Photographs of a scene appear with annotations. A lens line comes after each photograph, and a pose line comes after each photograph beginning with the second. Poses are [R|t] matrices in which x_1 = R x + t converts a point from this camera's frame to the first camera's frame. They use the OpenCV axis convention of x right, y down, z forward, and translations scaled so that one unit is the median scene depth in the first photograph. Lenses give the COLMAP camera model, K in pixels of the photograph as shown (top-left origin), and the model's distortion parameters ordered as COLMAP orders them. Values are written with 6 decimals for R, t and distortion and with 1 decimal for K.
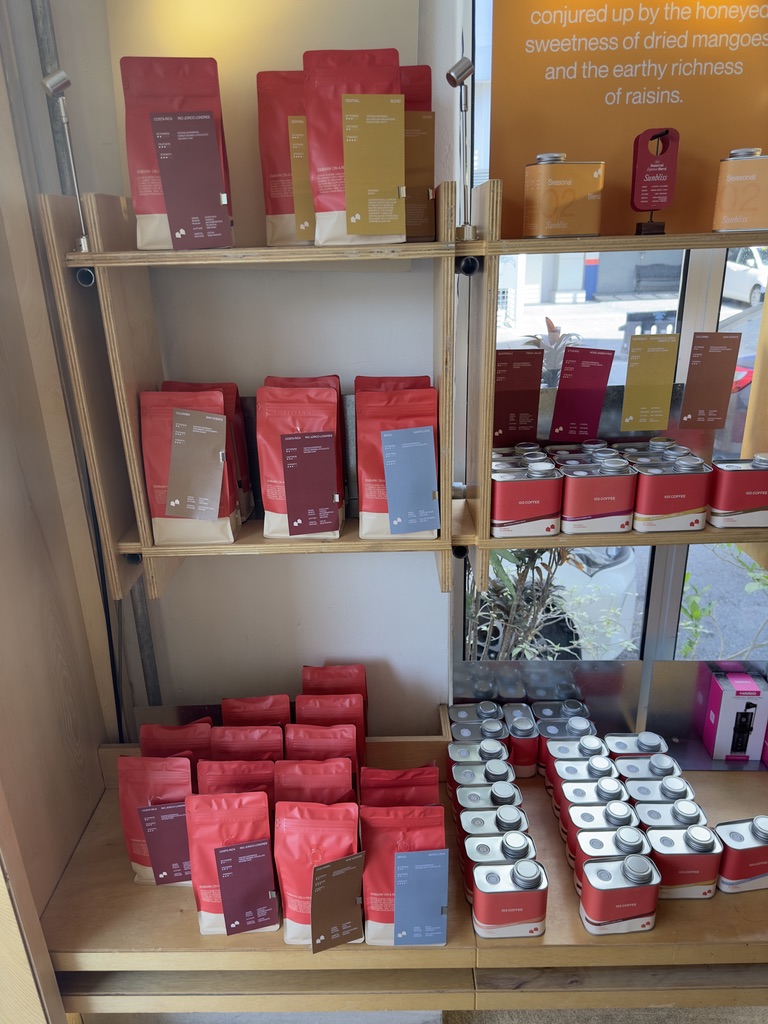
lens RADIAL K [[693.5, 0, 384.0], [0, 693.5, 532.3], [0, 0, 1]] dist [0.004757, -0.040288]
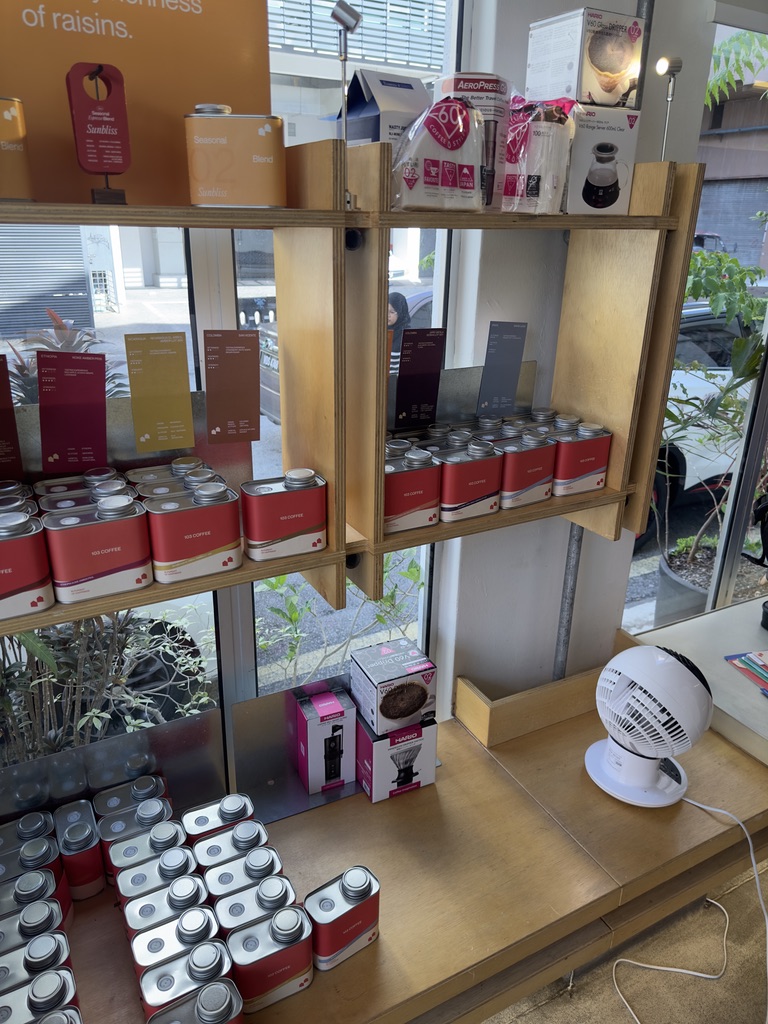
lens RADIAL K [[693.5, 0, 384.0], [0, 693.5, 532.3], [0, 0, 1]] dist [0.004757, -0.040288]
pose [[0.863830, -0.142758, 0.483133, 0.194034], [0.133254, 0.989601, 0.054157, -0.062936], [-0.485841, 0.017597, 0.873870, 0.163346]]
